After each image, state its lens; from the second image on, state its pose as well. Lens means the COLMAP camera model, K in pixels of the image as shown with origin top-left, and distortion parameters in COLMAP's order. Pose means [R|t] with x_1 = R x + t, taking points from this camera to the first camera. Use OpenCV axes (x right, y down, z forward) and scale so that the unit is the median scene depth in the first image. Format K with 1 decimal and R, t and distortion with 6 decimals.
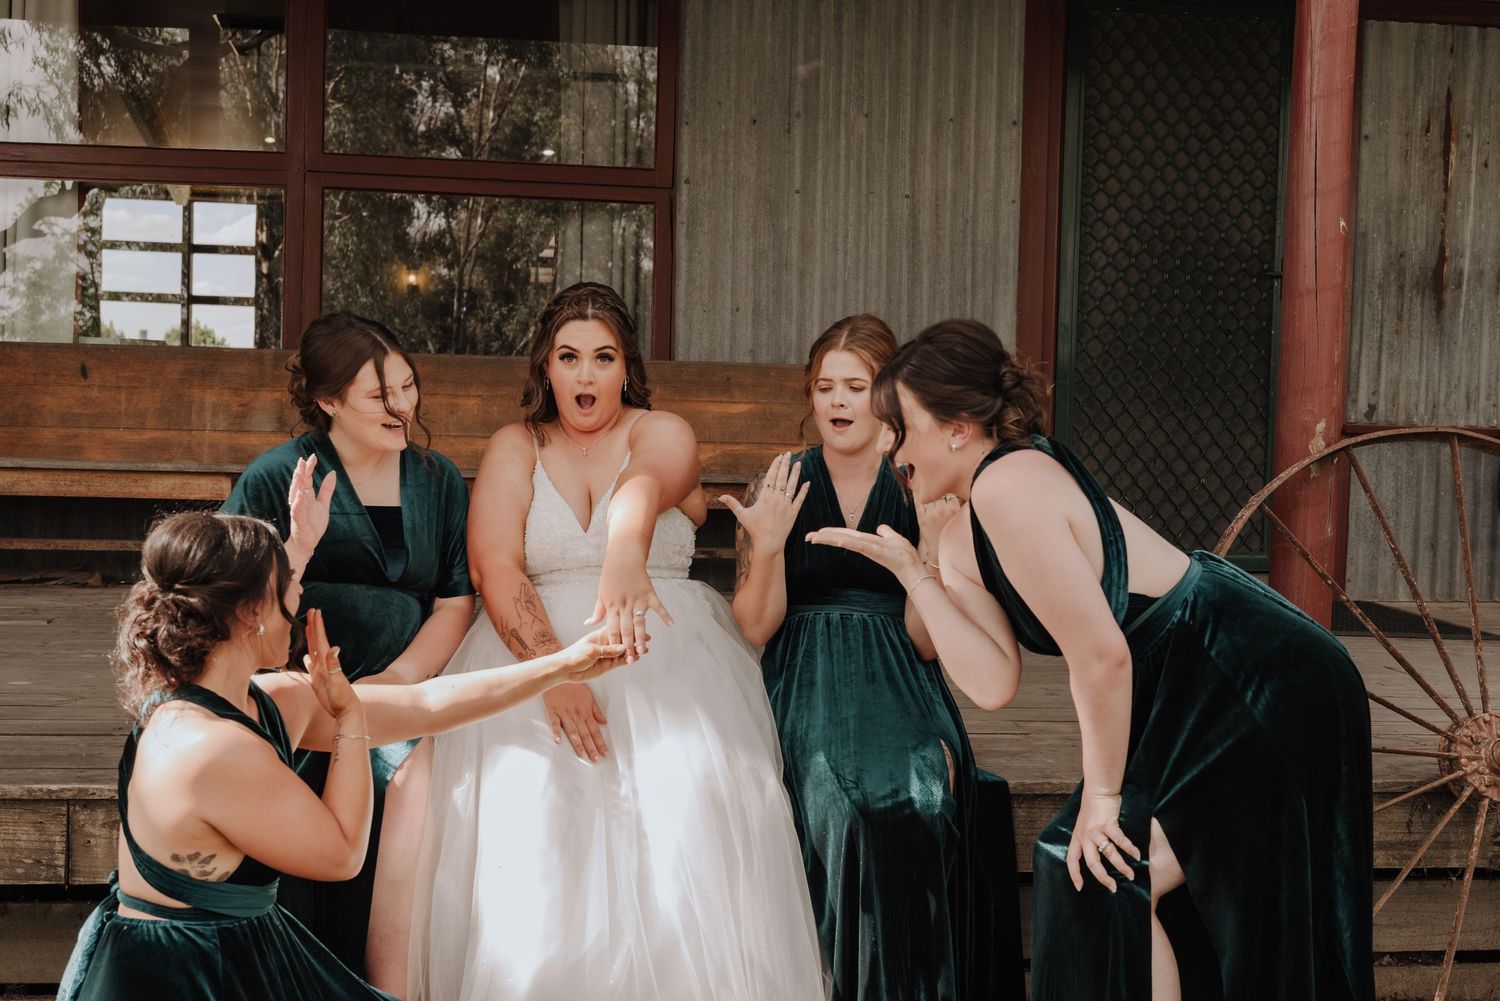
lens RADIAL K [[1977.5, 0, 746.5], [0, 1977.5, 498.0], [0, 0, 1]] dist [0.016534, 0.000000]
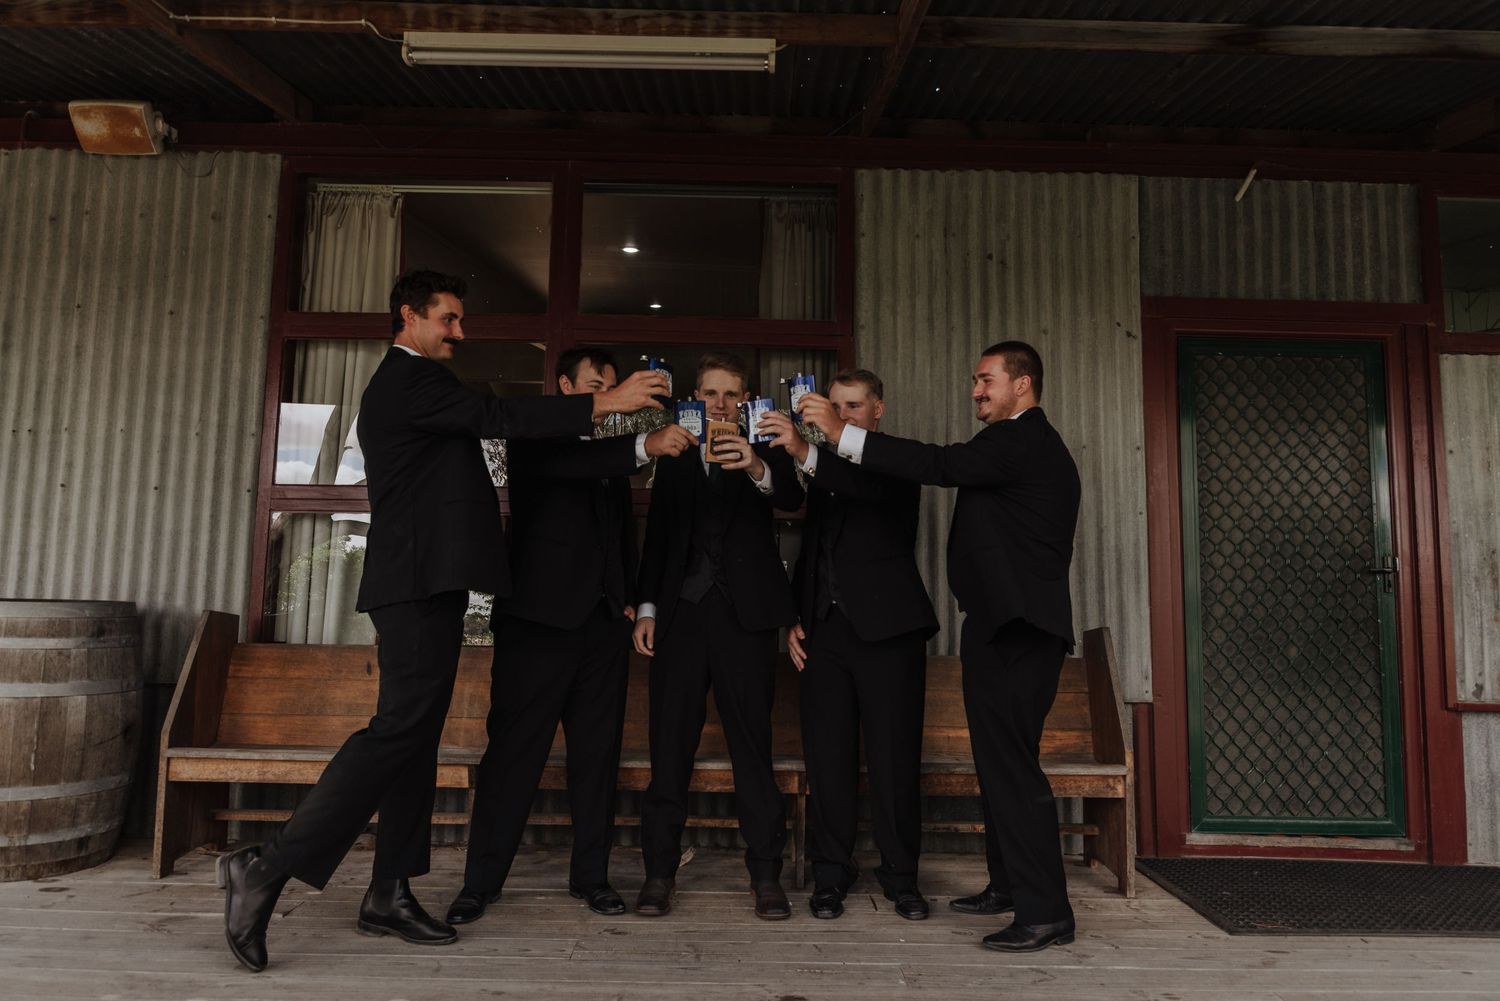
lens RADIAL K [[1040.1, 0, 750.8], [0, 1040.1, 497.1], [0, 0, 1]] dist [-0.006839, -0.004099]
pose [[0.990112, -0.025437, -0.137950, -0.010155], [0.001327, 0.985076, -0.172117, -0.051646], [0.140270, 0.170232, 0.975369, 0.352835]]
